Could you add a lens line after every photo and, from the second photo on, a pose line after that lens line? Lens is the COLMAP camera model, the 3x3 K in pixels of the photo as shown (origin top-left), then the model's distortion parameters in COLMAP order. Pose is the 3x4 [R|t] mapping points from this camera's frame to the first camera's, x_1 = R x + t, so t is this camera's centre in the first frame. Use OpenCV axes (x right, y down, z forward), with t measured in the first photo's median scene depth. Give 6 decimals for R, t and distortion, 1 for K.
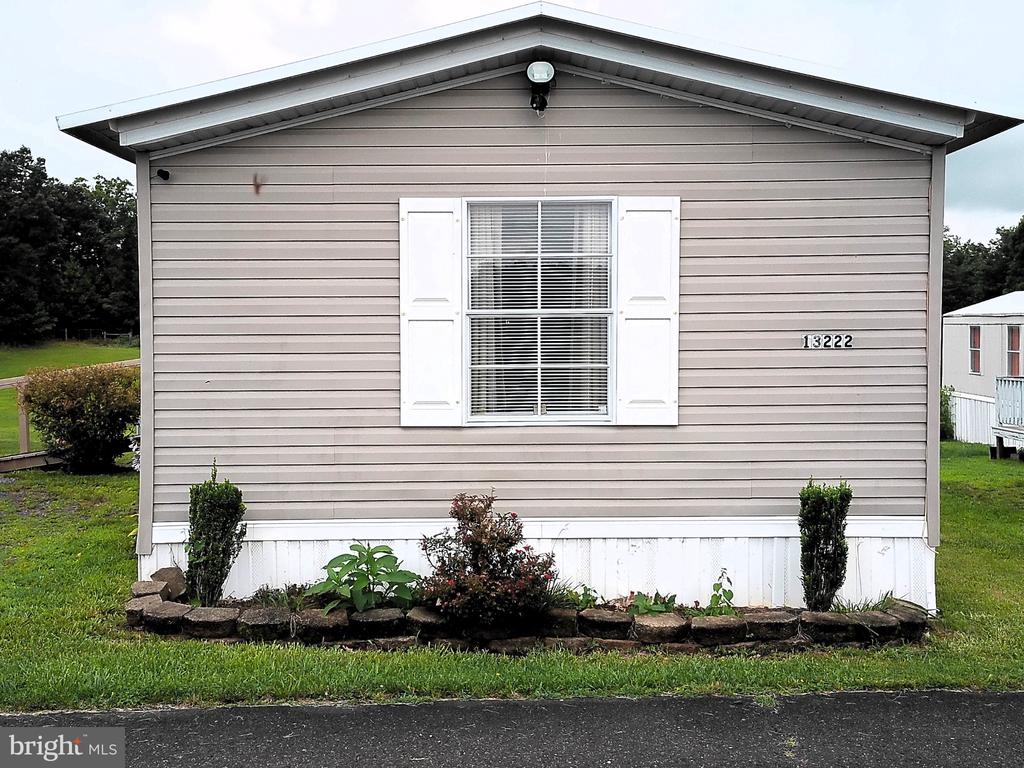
lens RADIAL K [[758.7, 0, 512.0], [0, 758.7, 384.0], [0, 0, 1]] dist [0.141777, -0.178596]
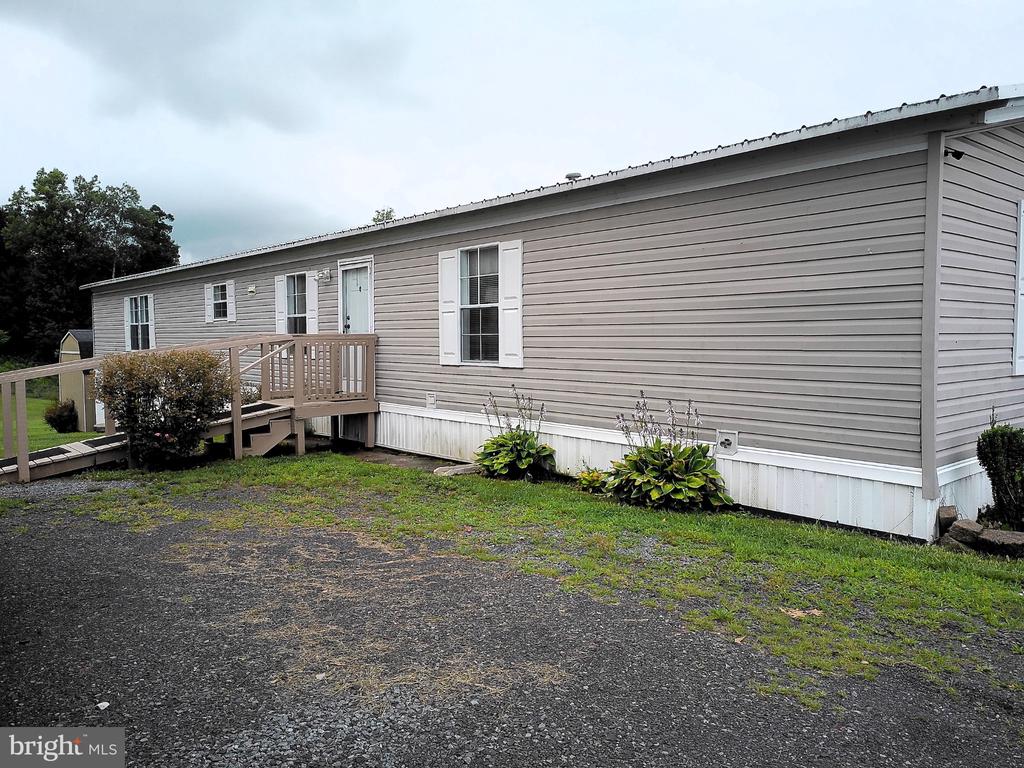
lens RADIAL K [[758.7, 0, 512.0], [0, 758.7, 384.0], [0, 0, 1]] dist [0.141777, -0.178596]
pose [[0.650454, 0.043819, -0.758281, 1.524651], [-0.020099, 0.998978, 0.040487, 0.019506], [0.759280, -0.011094, 0.650670, -0.168896]]
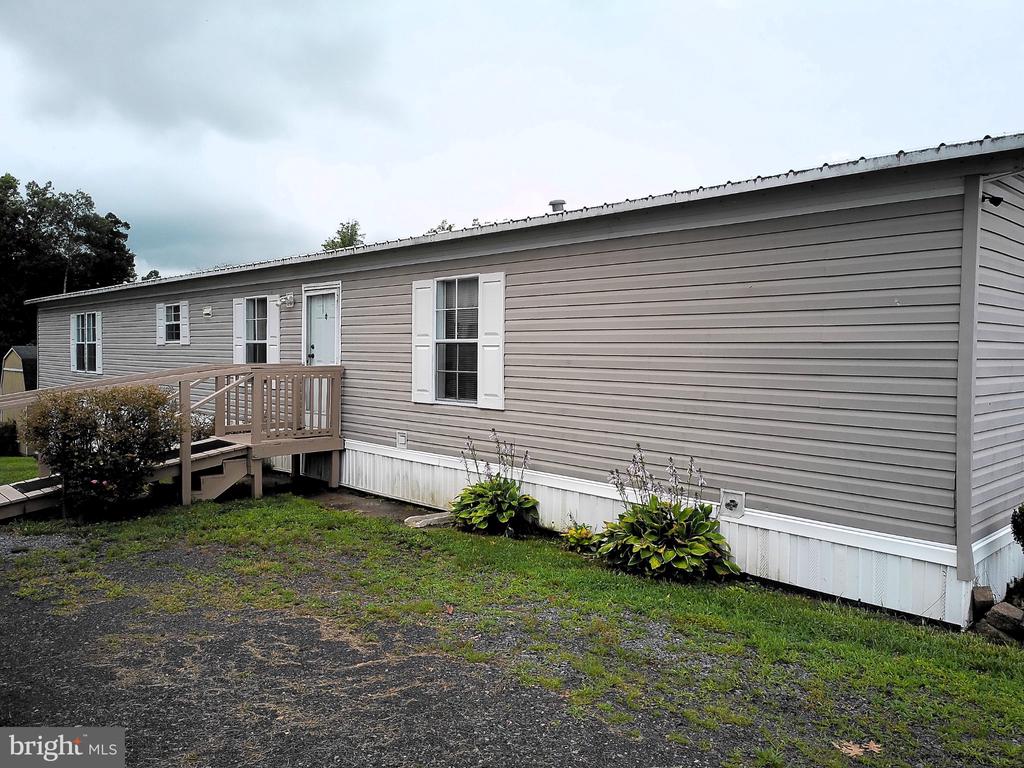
lens RADIAL K [[758.7, 0, 512.0], [0, 758.7, 384.0], [0, 0, 1]] dist [0.141777, -0.178596]
pose [[0.685609, 0.038083, -0.726974, 1.395651], [-0.033908, 0.999217, 0.020367, -0.036278], [0.727180, 0.010686, 0.686363, -0.107460]]
